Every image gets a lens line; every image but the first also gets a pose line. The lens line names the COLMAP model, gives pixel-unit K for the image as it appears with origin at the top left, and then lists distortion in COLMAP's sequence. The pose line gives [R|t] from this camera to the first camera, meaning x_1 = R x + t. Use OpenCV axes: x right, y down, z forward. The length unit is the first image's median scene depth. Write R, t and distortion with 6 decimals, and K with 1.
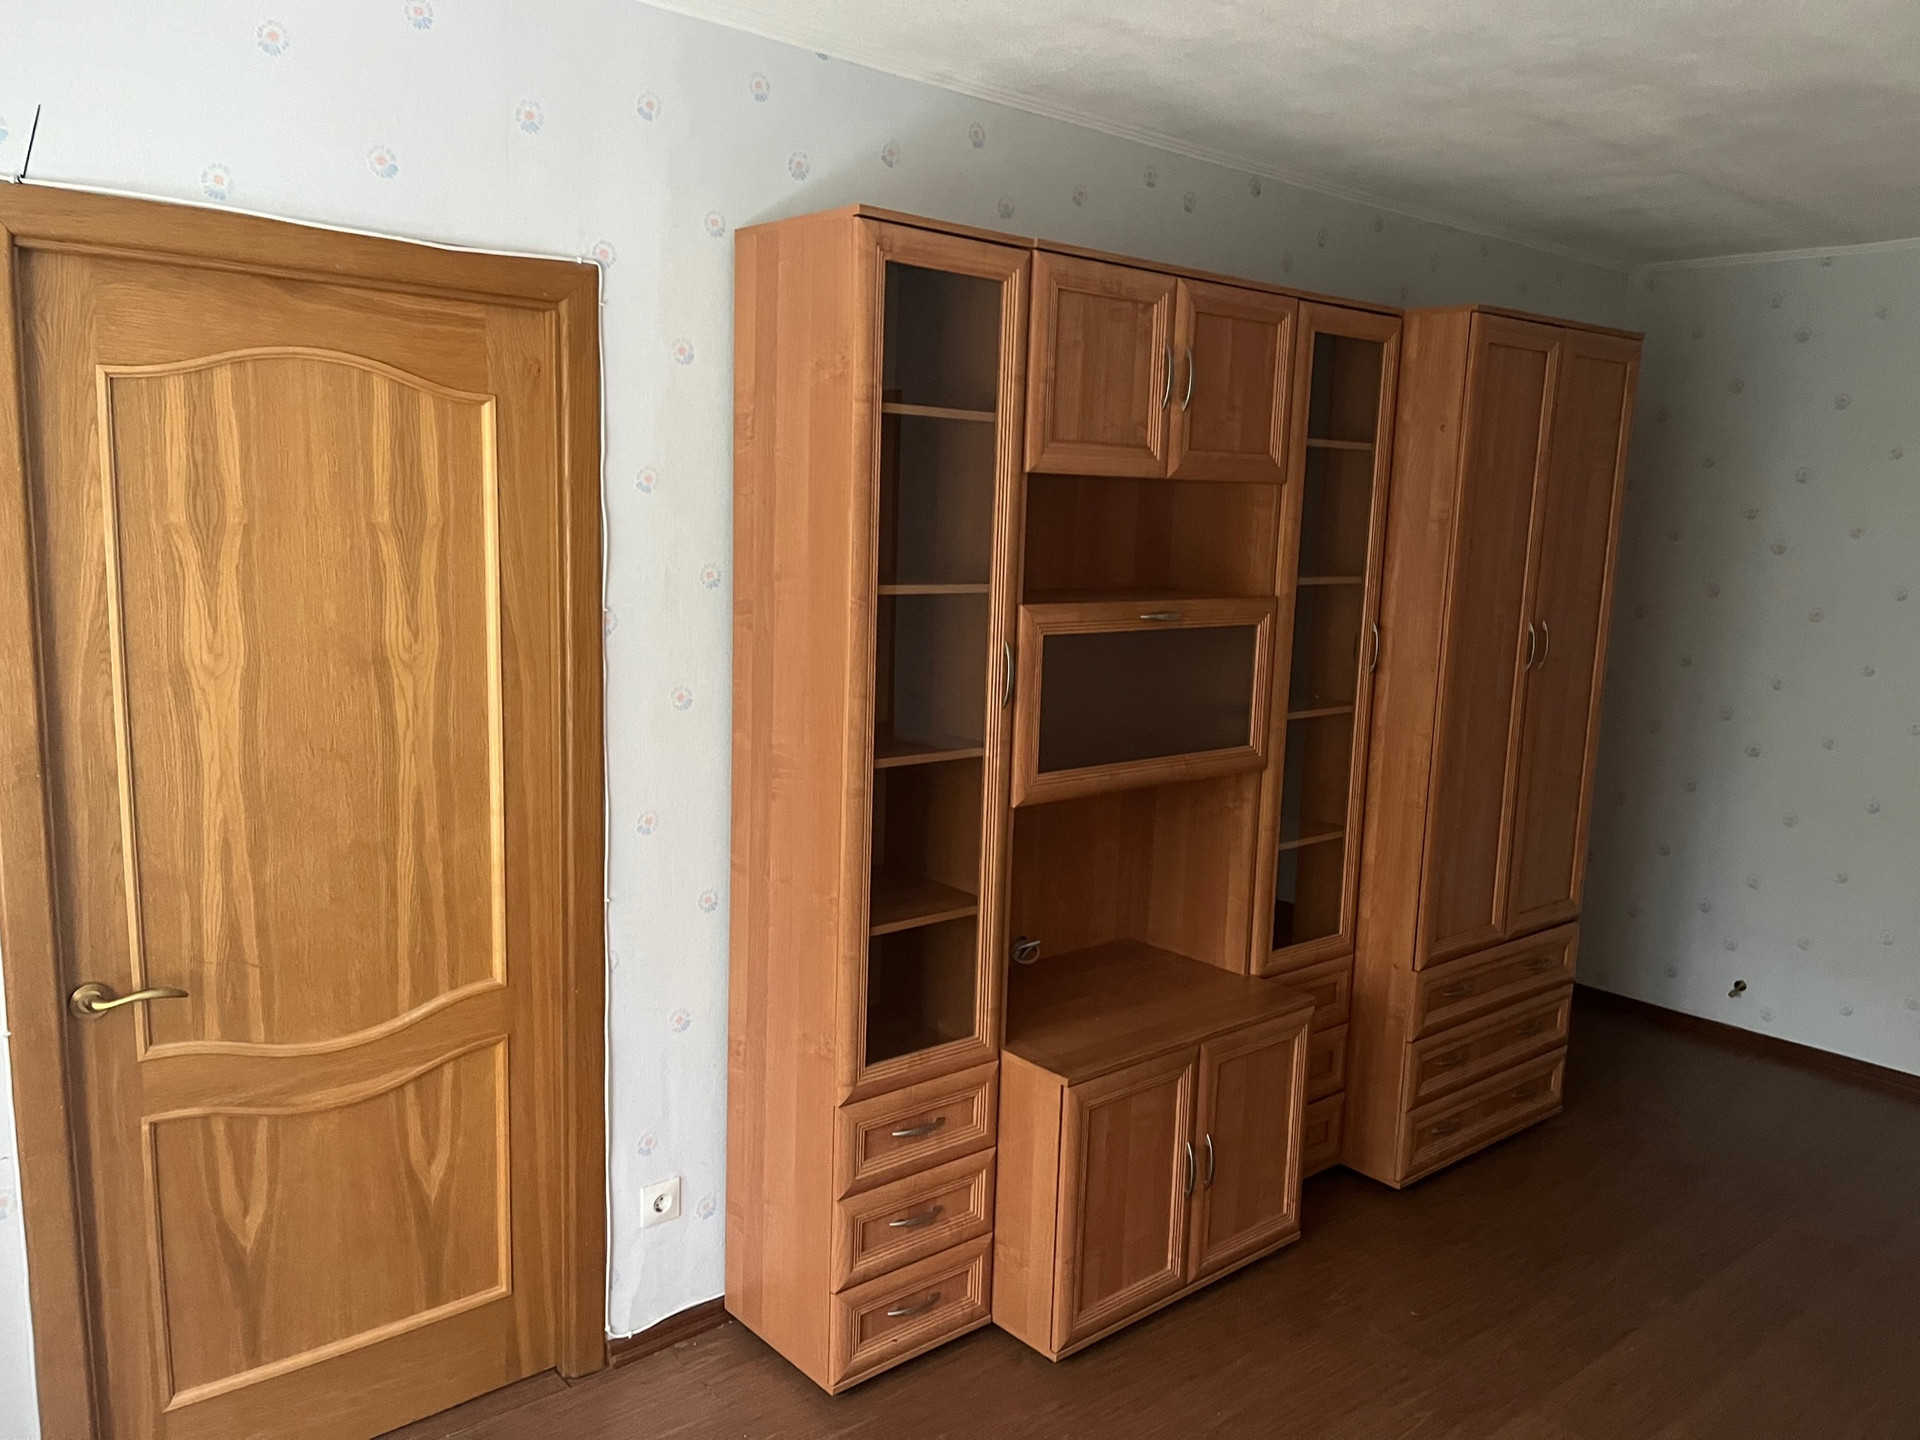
lens RADIAL K [[1450.8, 0, 958.8], [0, 1450.8, 726.2], [0, 0, 1]] dist [0.039182, -0.021190]
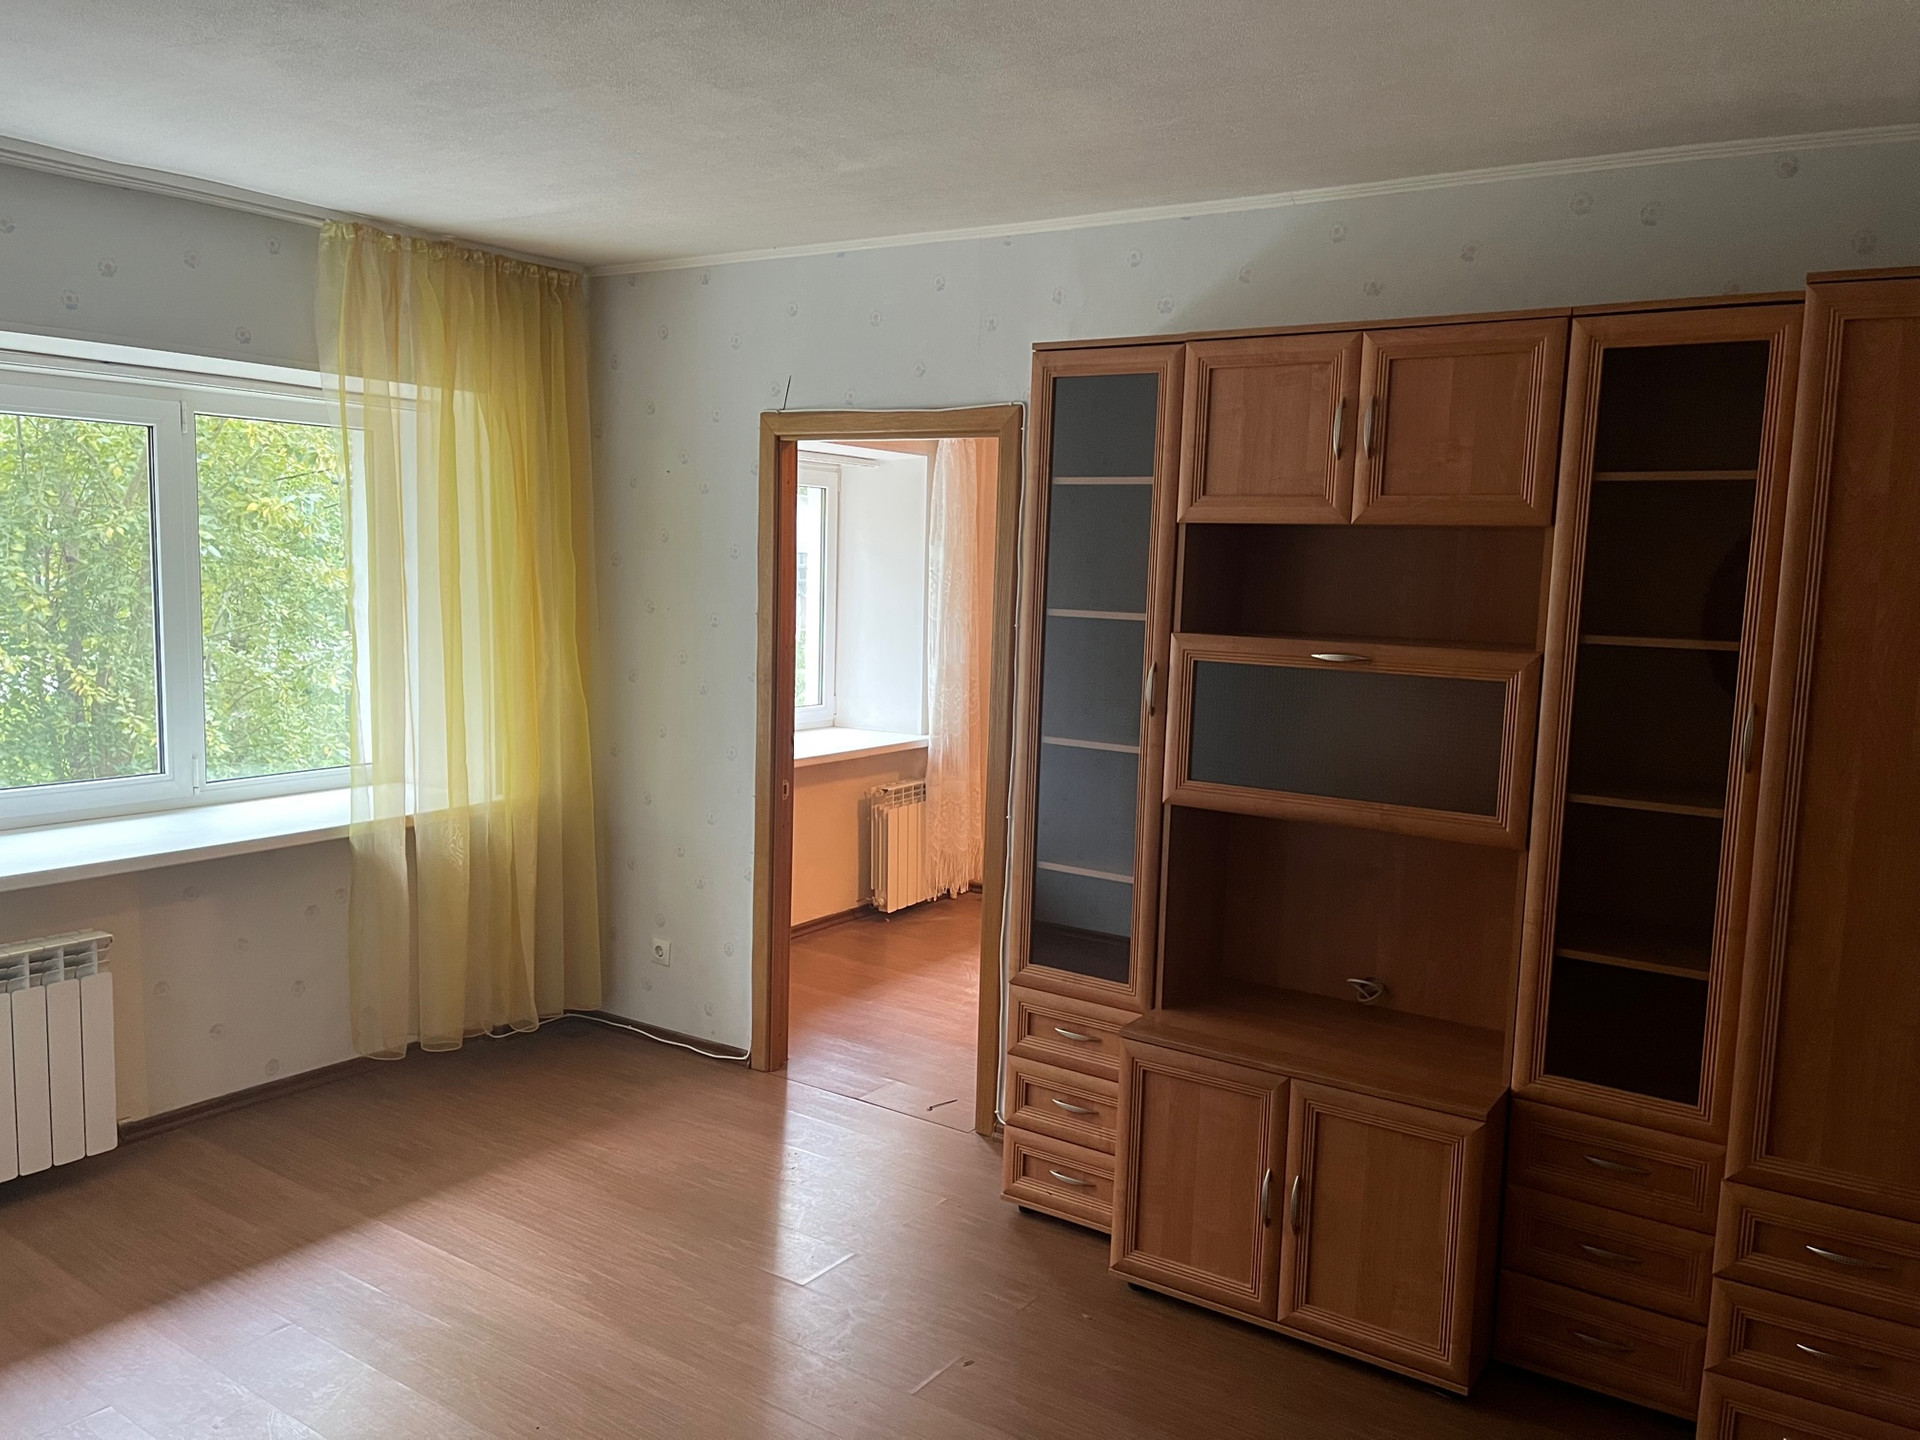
lens RADIAL K [[1450.8, 0, 959.6], [0, 1450.8, 718.2], [0, 0, 1]] dist [0.039182, -0.021190]
pose [[0.273475, 0.085336, -0.958086, 1.123595], [-0.170950, 0.984512, 0.038894, -0.029549], [0.946566, 0.153149, 0.283828, 0.489650]]
